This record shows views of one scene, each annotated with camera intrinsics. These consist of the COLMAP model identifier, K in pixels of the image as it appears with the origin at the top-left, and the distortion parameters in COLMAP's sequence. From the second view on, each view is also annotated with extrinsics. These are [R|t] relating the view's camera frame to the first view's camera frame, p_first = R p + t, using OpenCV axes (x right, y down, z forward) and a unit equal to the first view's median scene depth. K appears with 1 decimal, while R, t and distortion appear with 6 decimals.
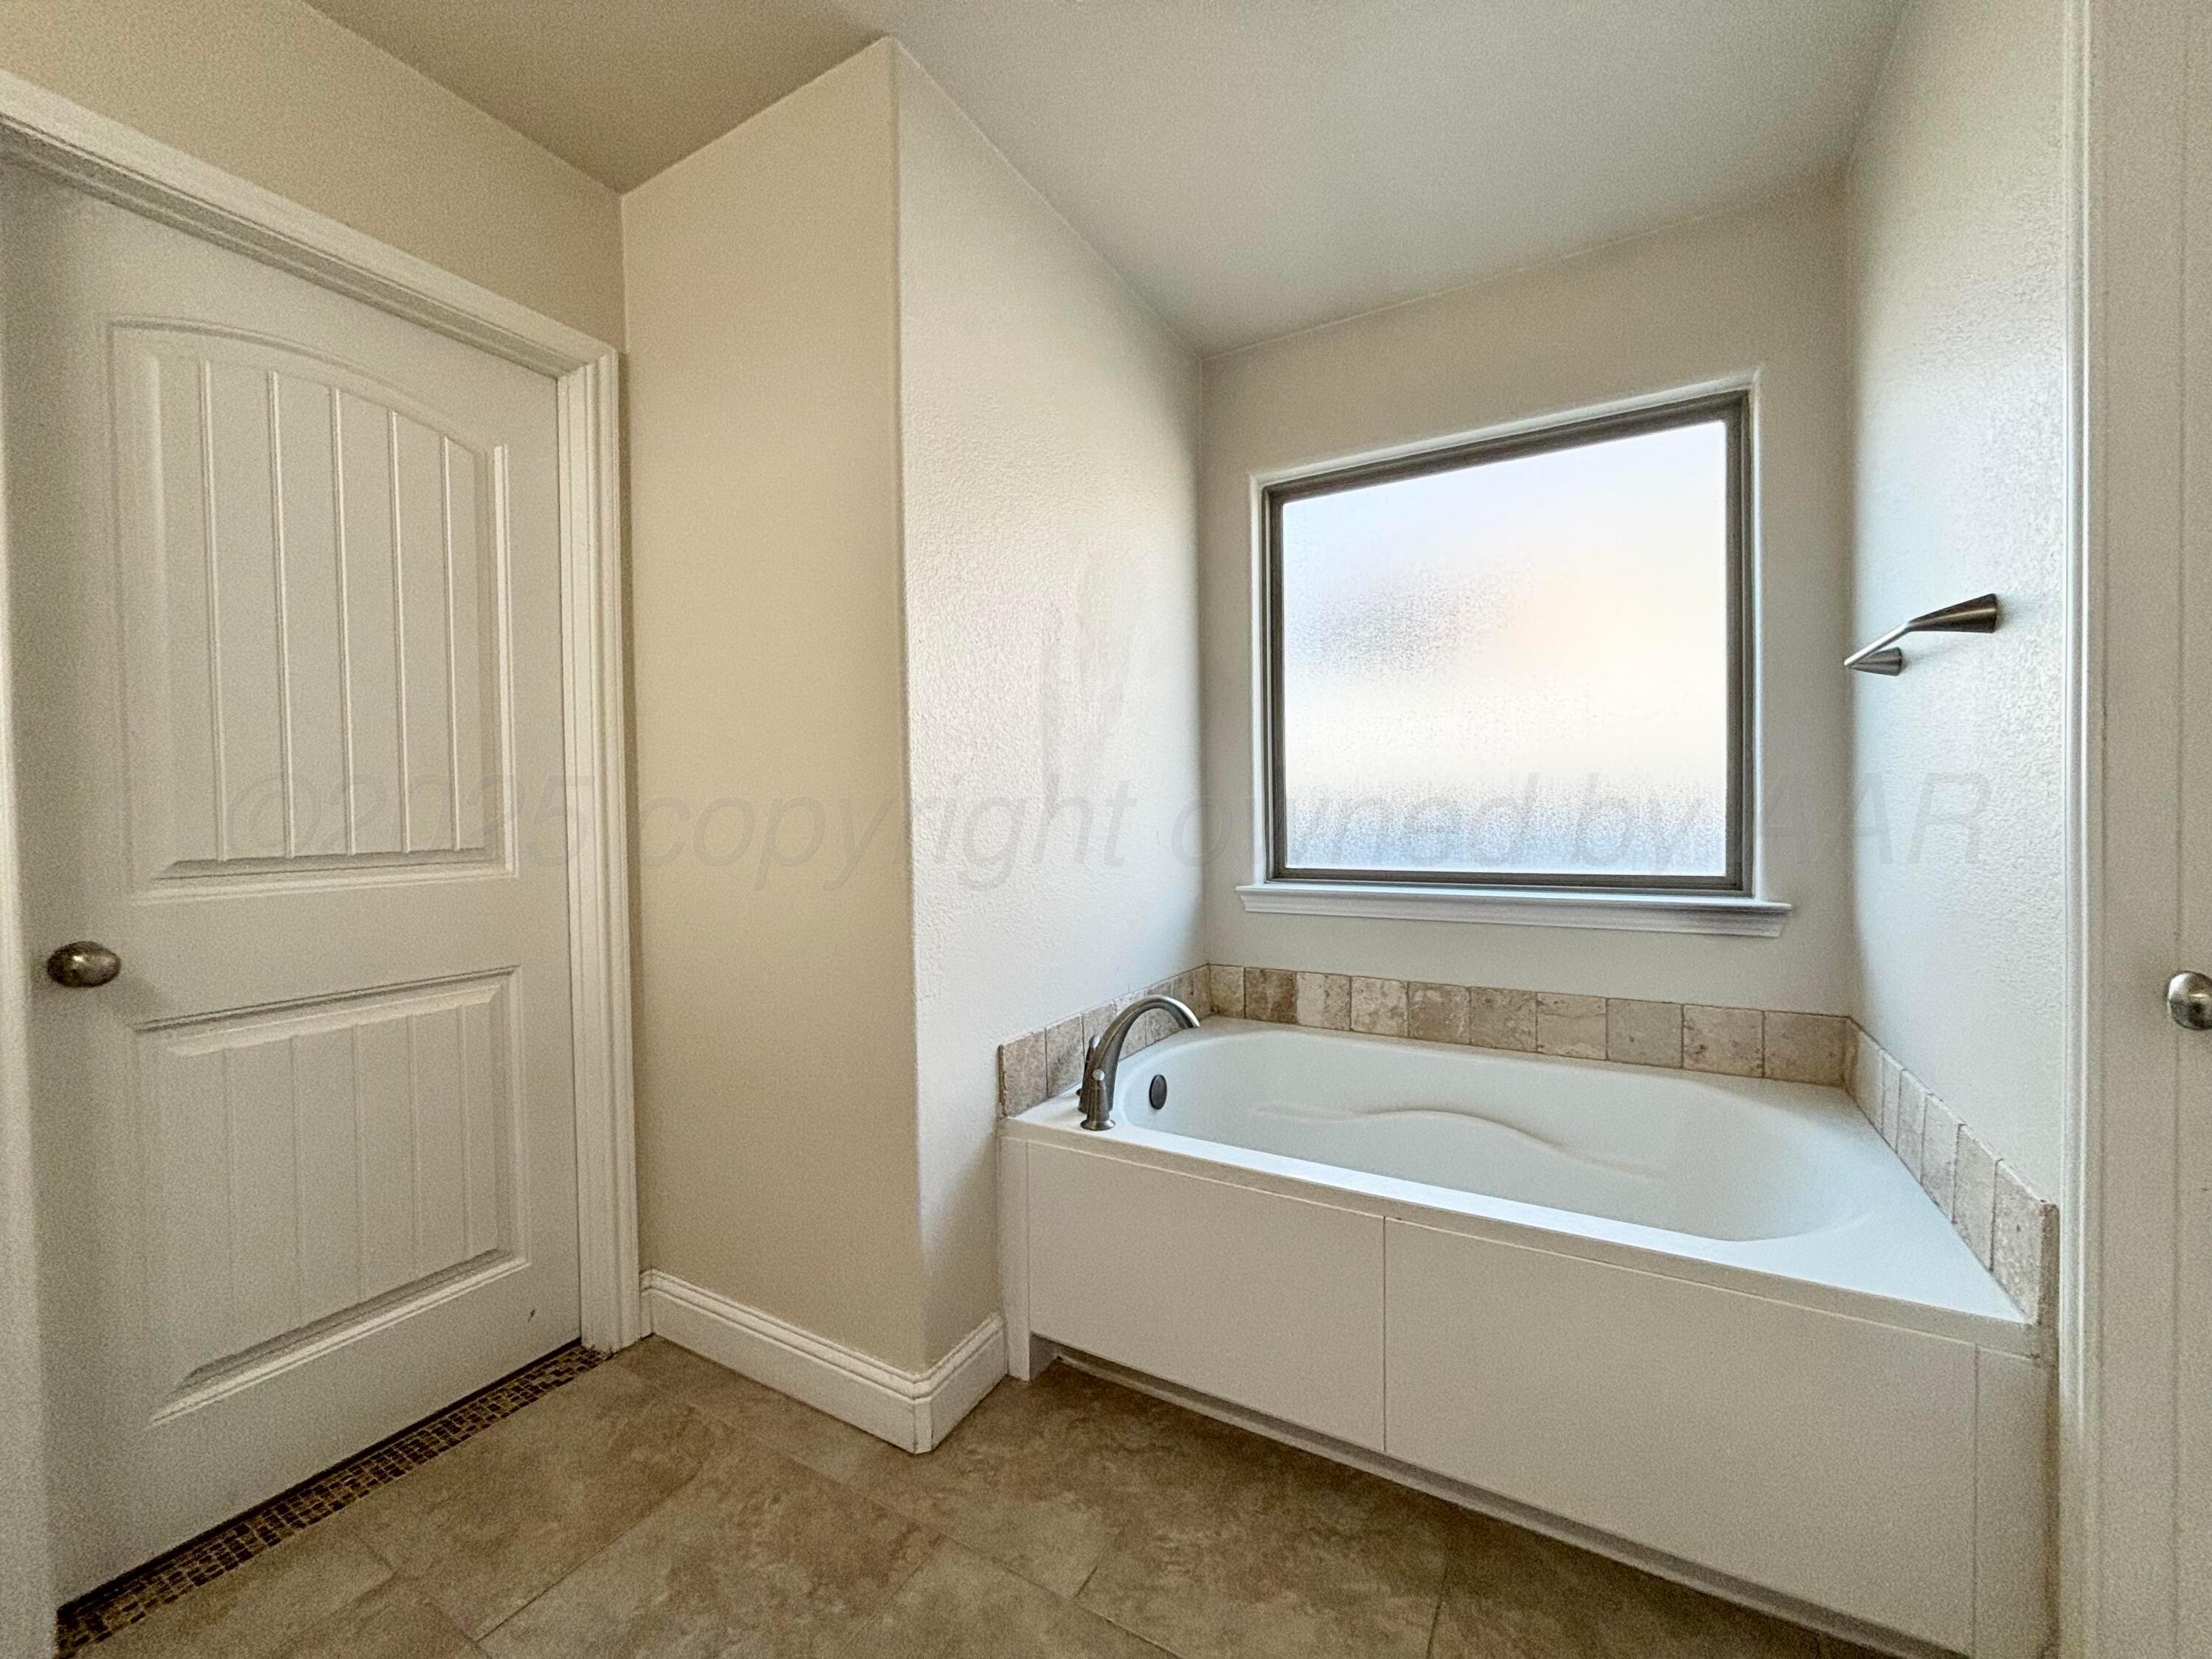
lens RADIAL K [[891.8, 0, 1106.0], [0, 891.8, 829.5], [0, 0, 1]] dist [0.000297, 0.000018]
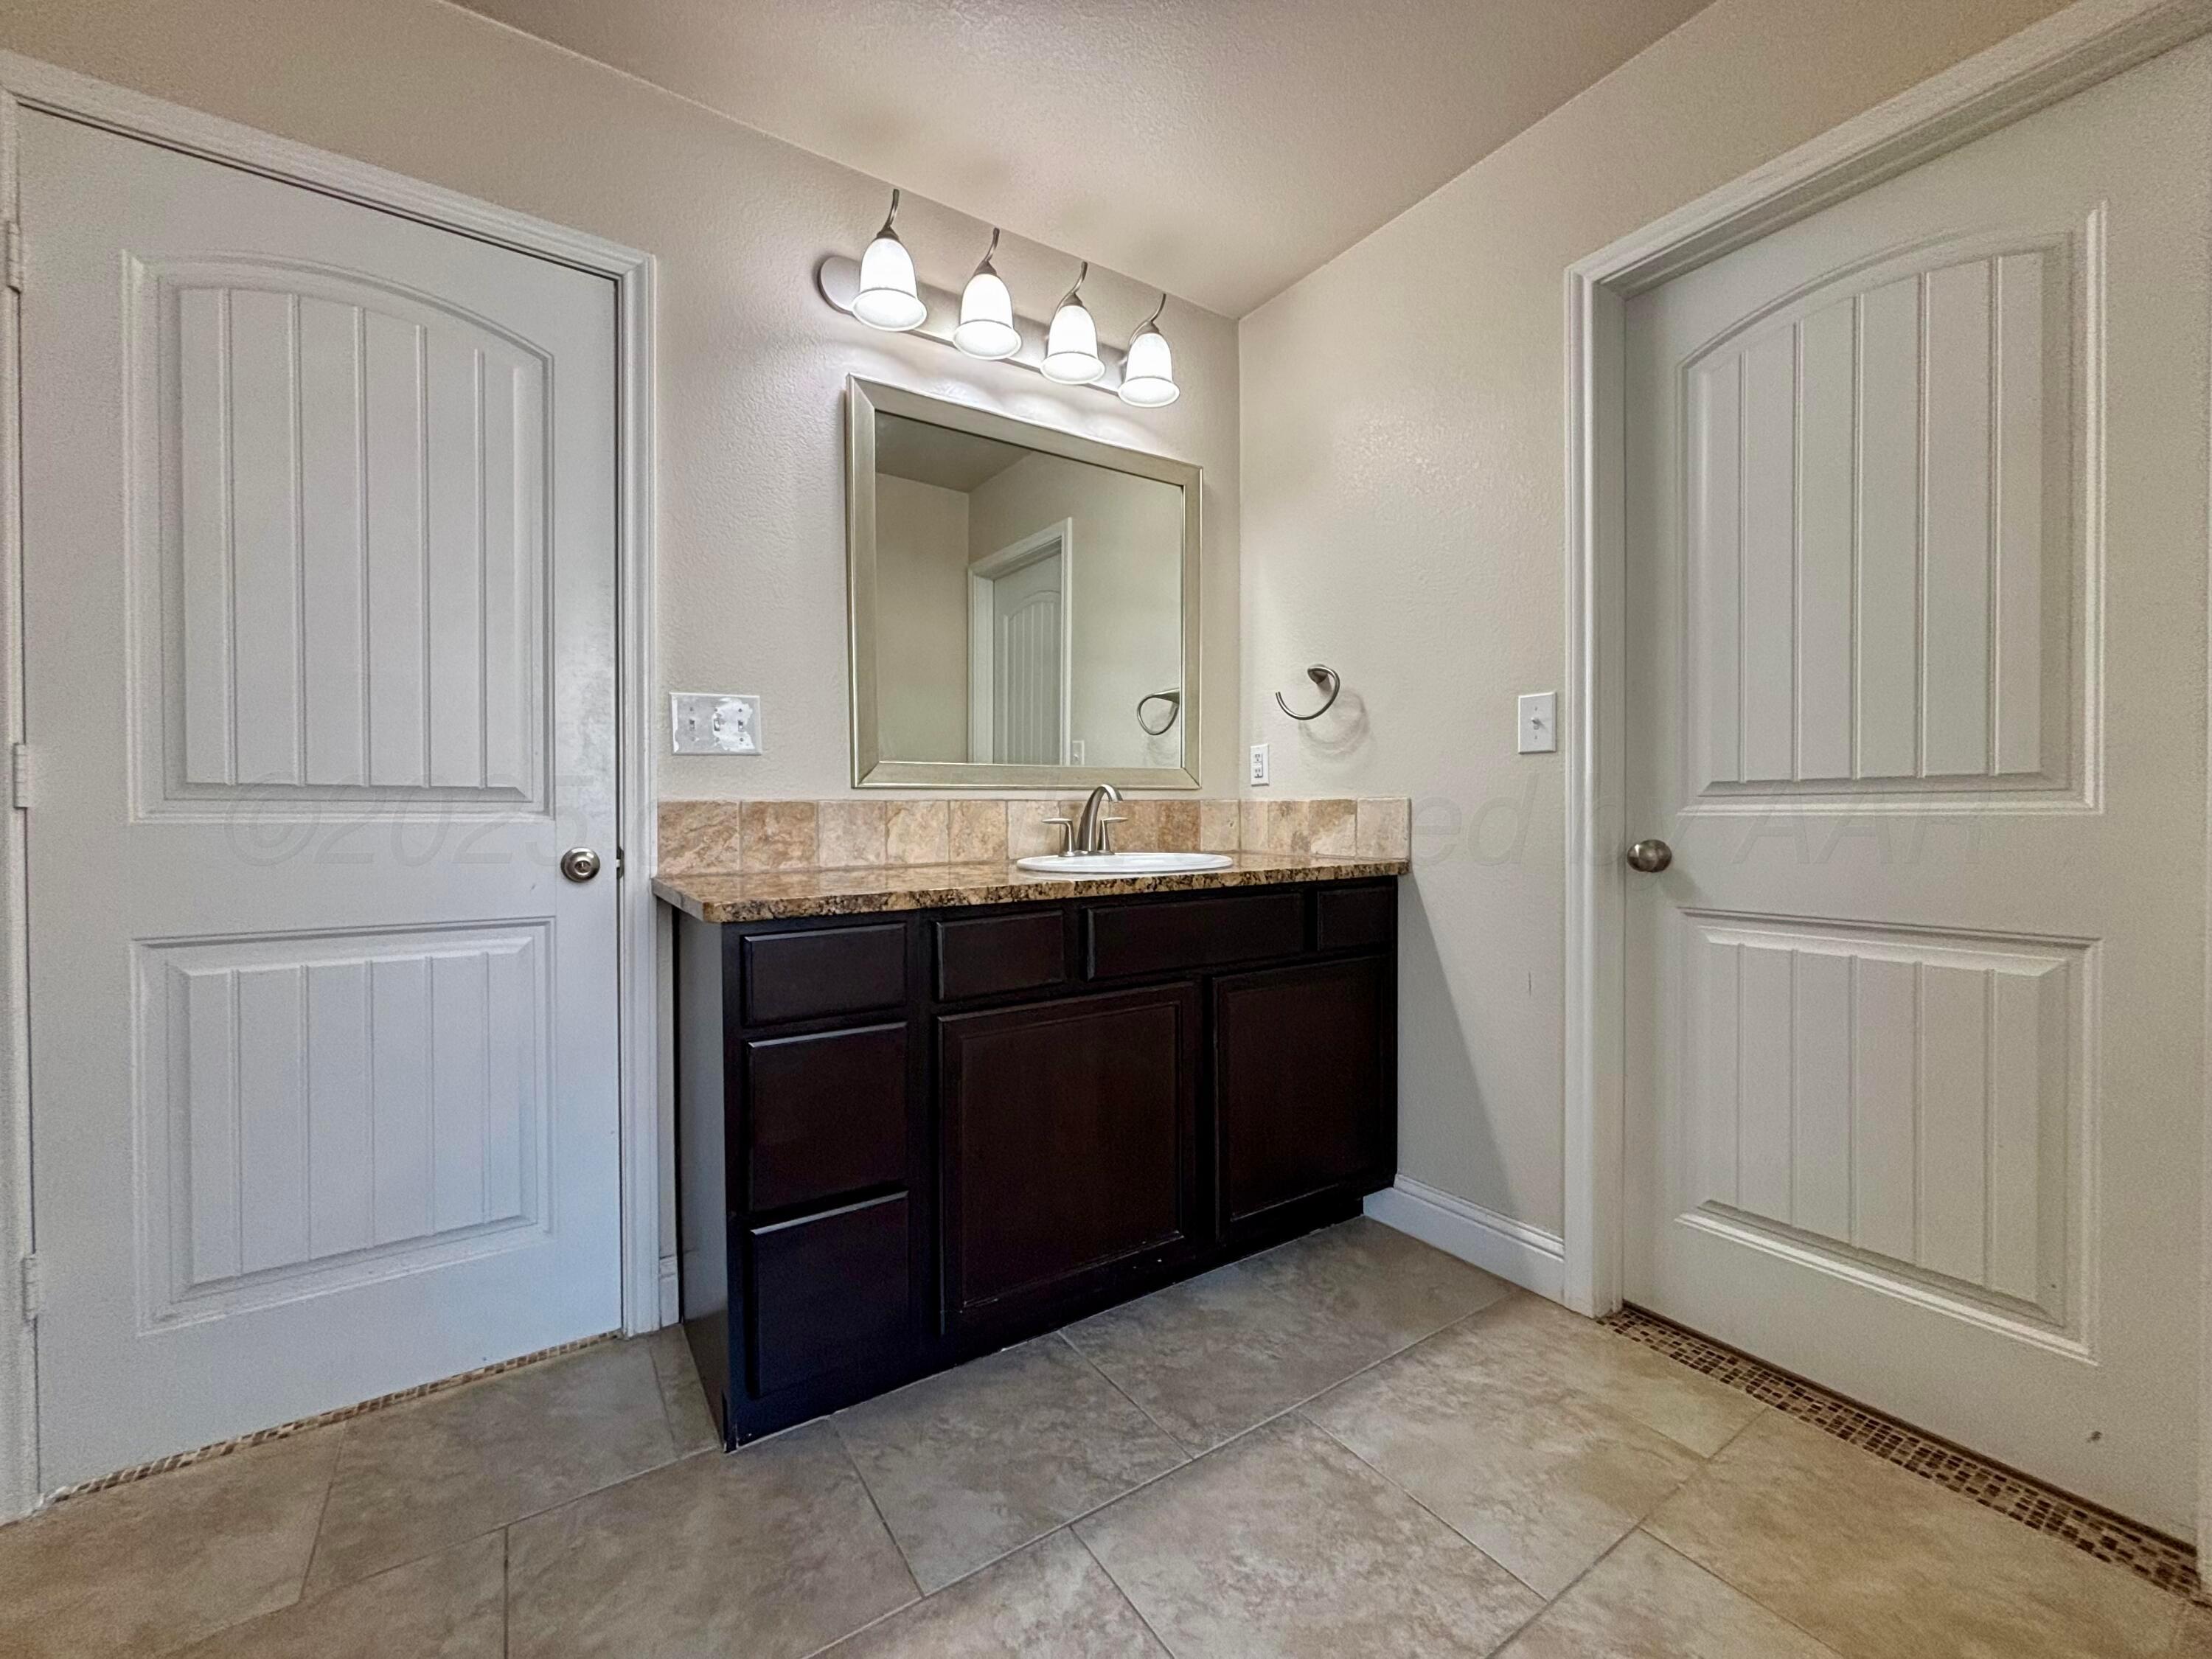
lens RADIAL K [[891.8, 0, 1106.0], [0, 891.8, 829.5], [0, 0, 1]] dist [0.000297, 0.000018]
pose [[-0.450589, 0.031711, -0.892168, 0.393527], [-0.009482, 0.999143, 0.040302, 0.054270], [0.892681, 0.026620, -0.449902, 0.742699]]
